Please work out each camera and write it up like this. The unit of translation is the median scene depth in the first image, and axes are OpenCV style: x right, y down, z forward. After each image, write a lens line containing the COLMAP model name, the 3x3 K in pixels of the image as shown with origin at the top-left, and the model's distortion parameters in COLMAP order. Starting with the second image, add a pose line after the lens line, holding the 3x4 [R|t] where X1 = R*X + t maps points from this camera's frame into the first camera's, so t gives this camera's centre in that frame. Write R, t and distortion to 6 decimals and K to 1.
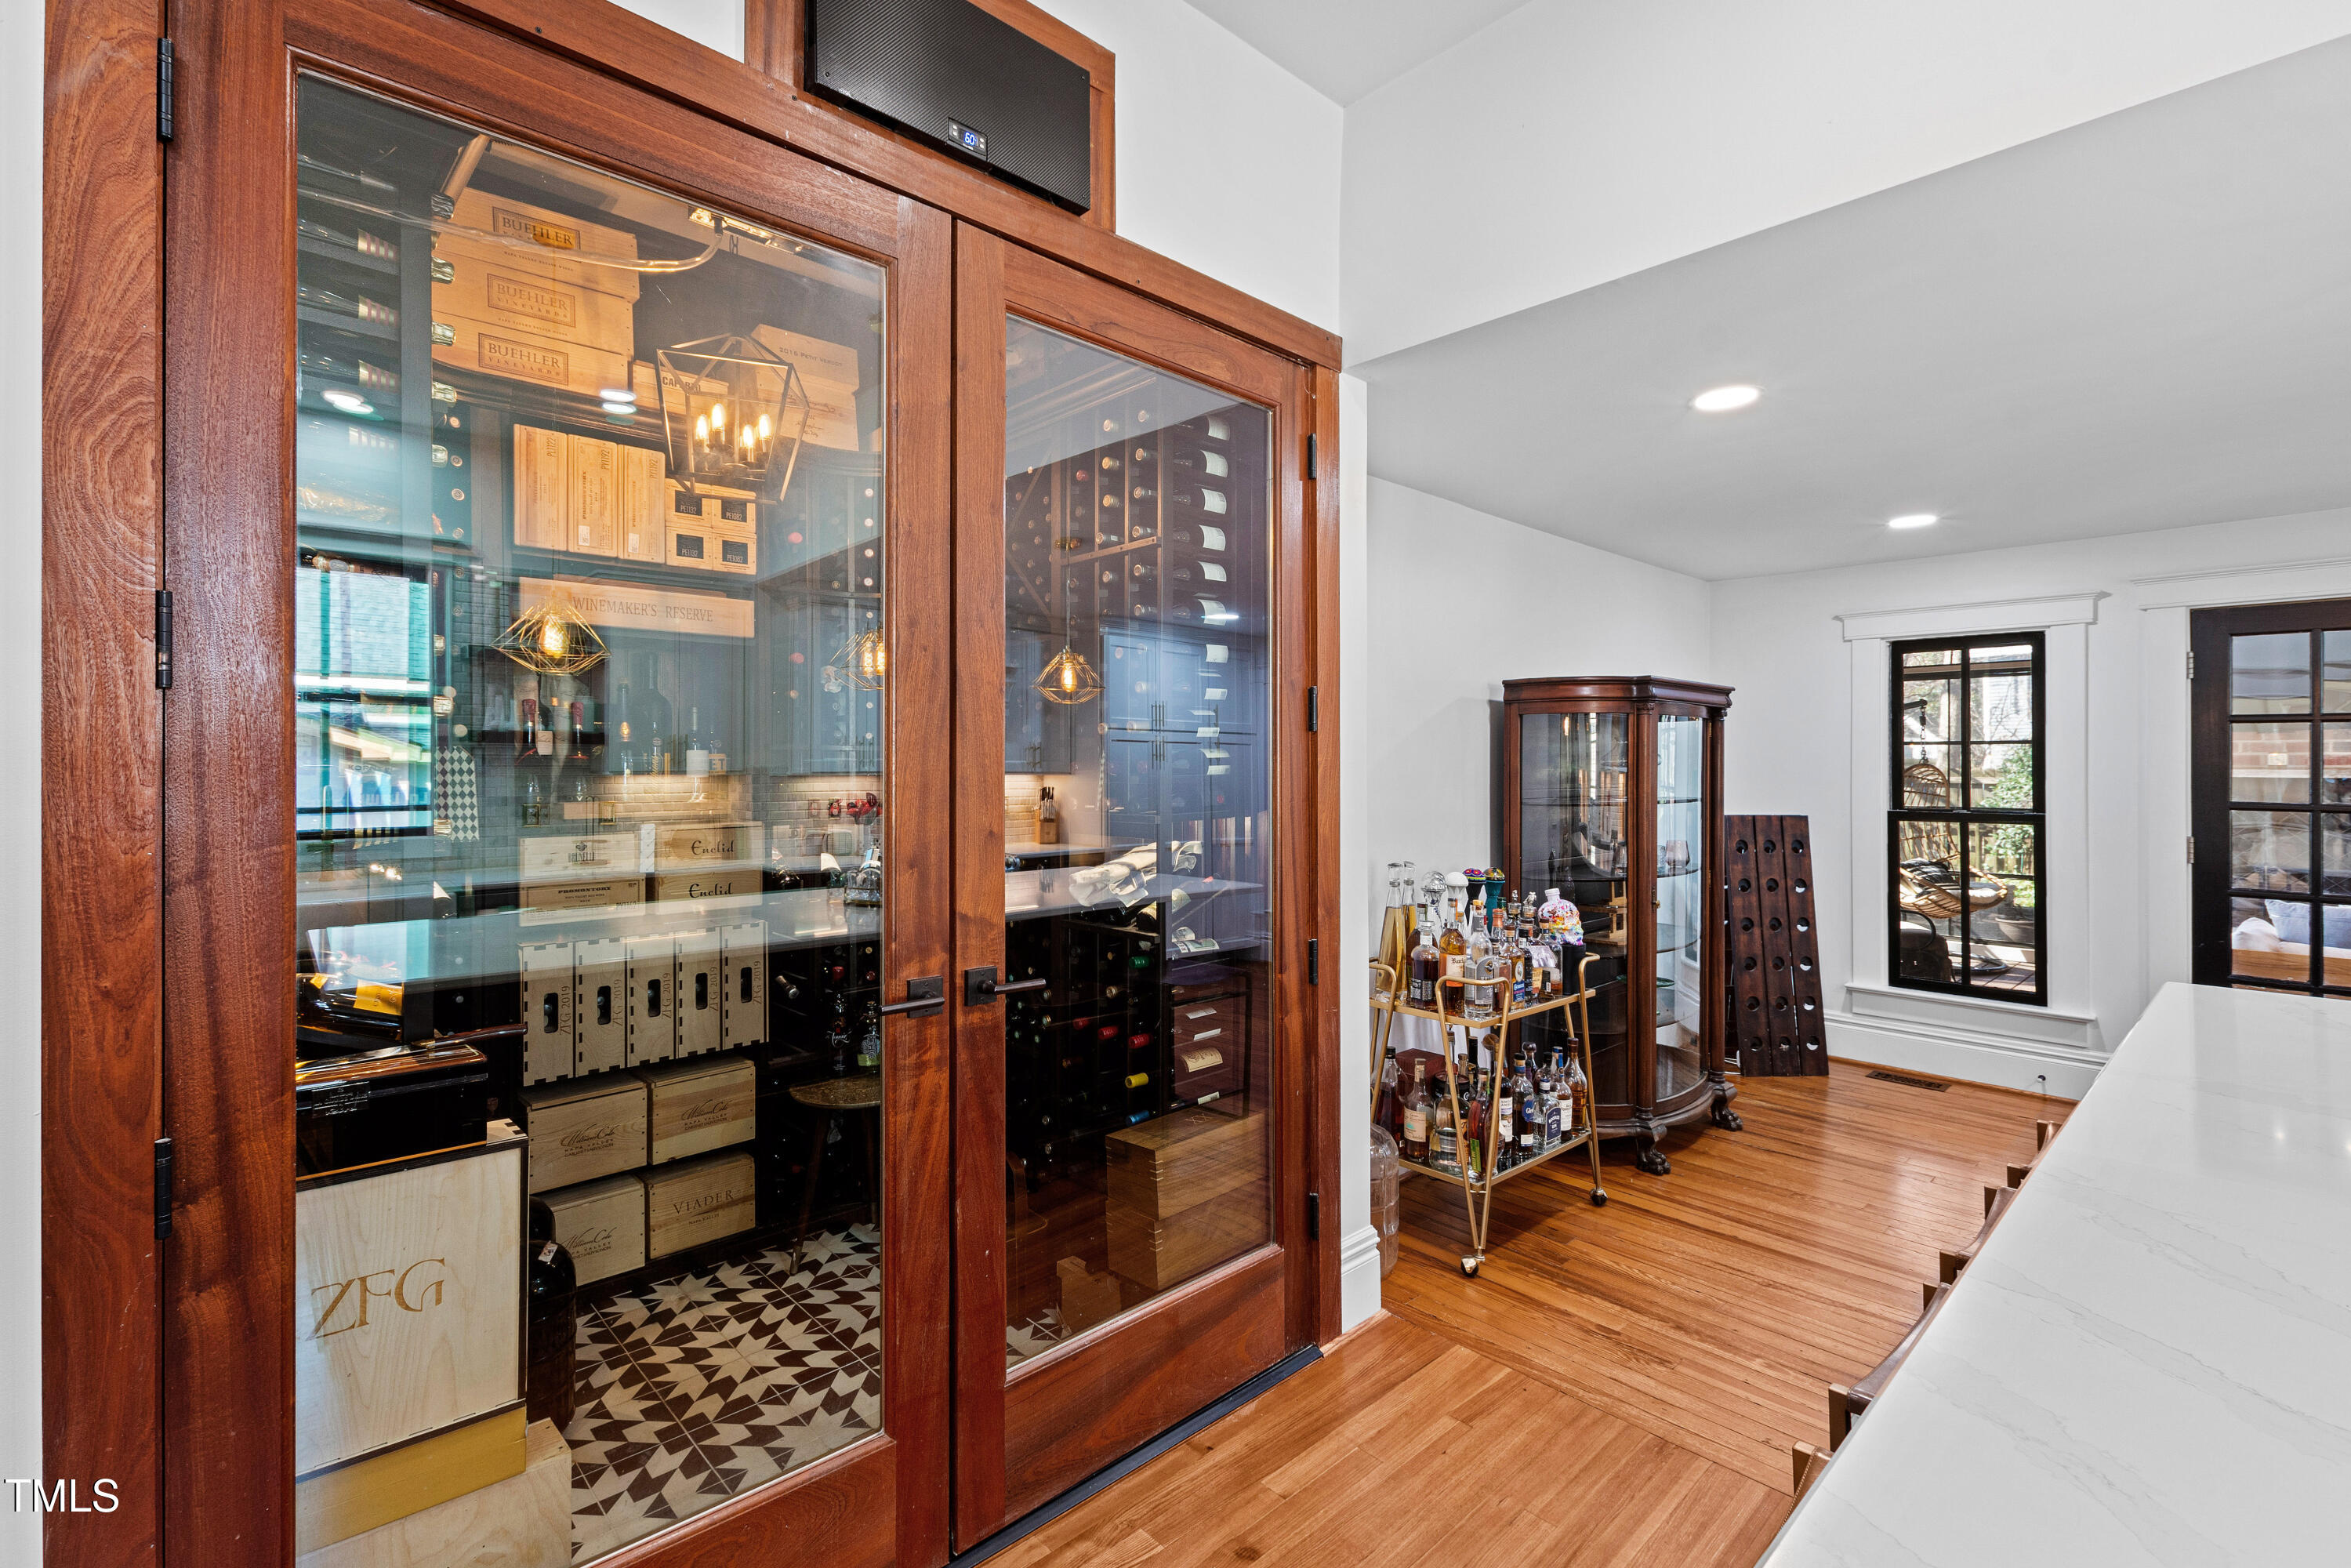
lens RADIAL K [[1020.4, 0, 1172.1], [0, 1020.4, 782.2], [0, 0, 1]] dist [-0.000657, 0.002998]
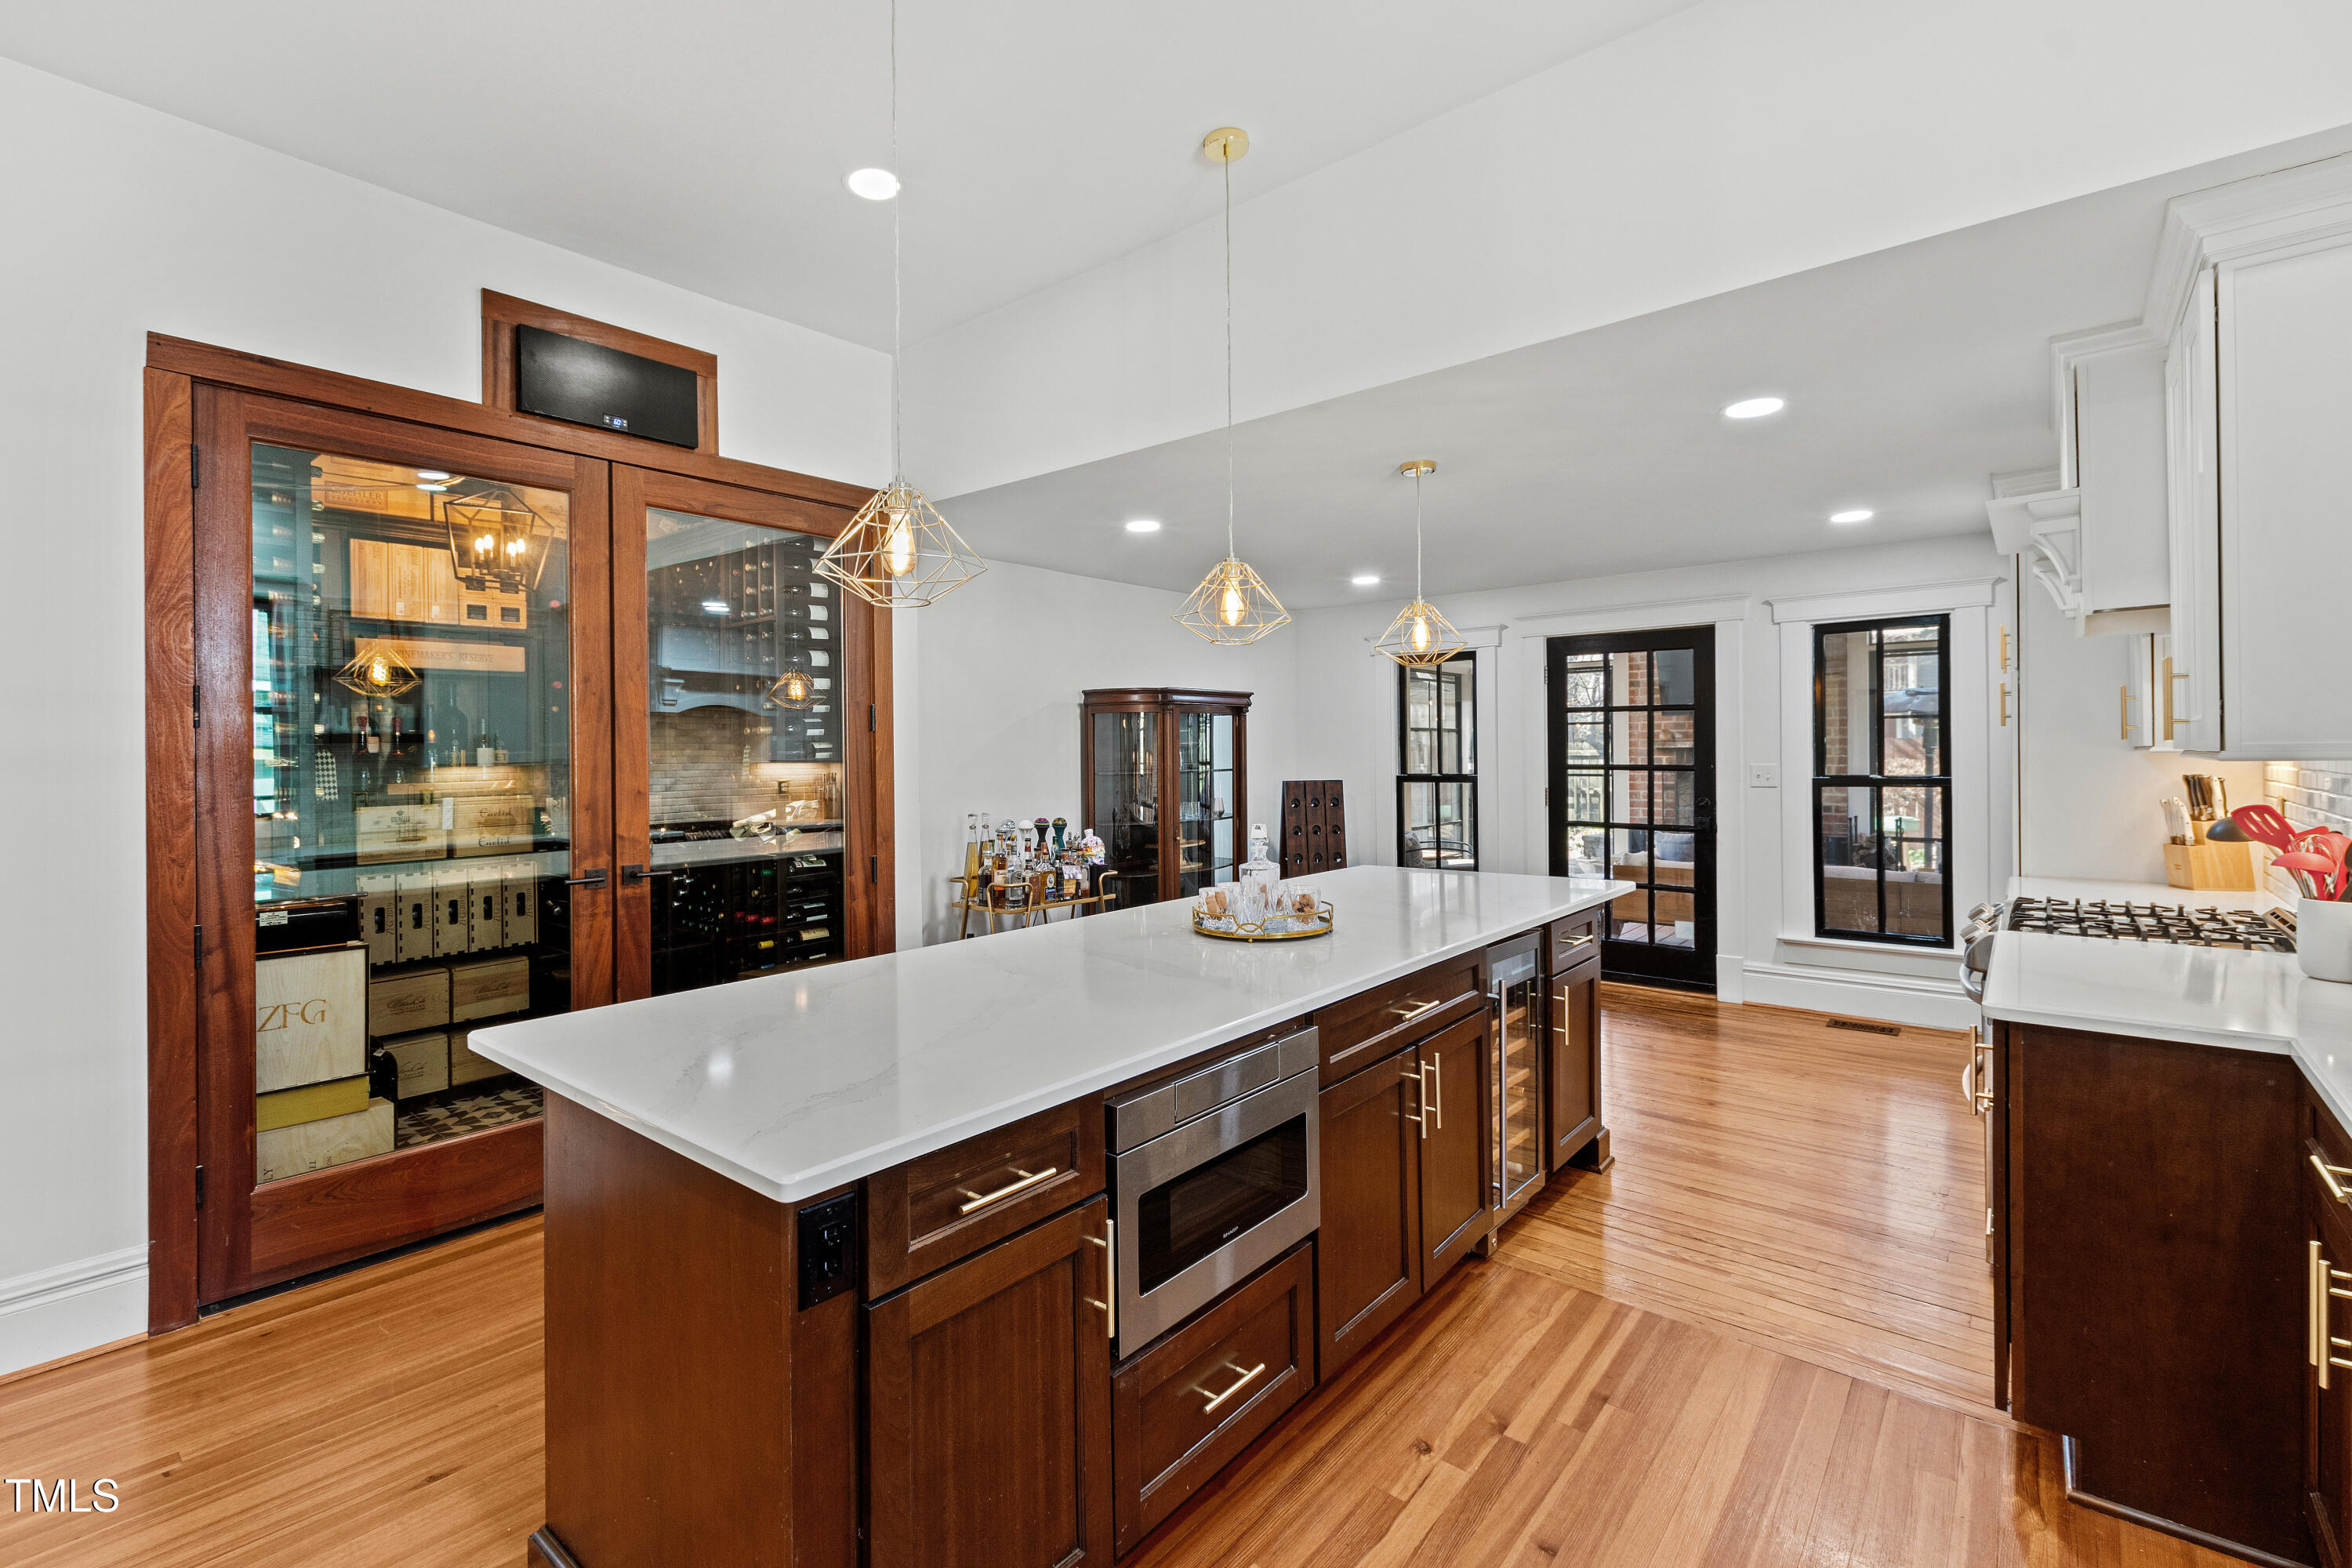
lens RADIAL K [[1020.8, 0, 1169.8], [0, 1020.8, 753.9], [0, 0, 1]] dist [-0.000657, 0.002998]
pose [[0.993280, -0.017268, 0.114442, 0.406343], [0.018778, 0.999750, -0.012123, 0.015866], [-0.114204, 0.014190, 0.993356, -0.675510]]
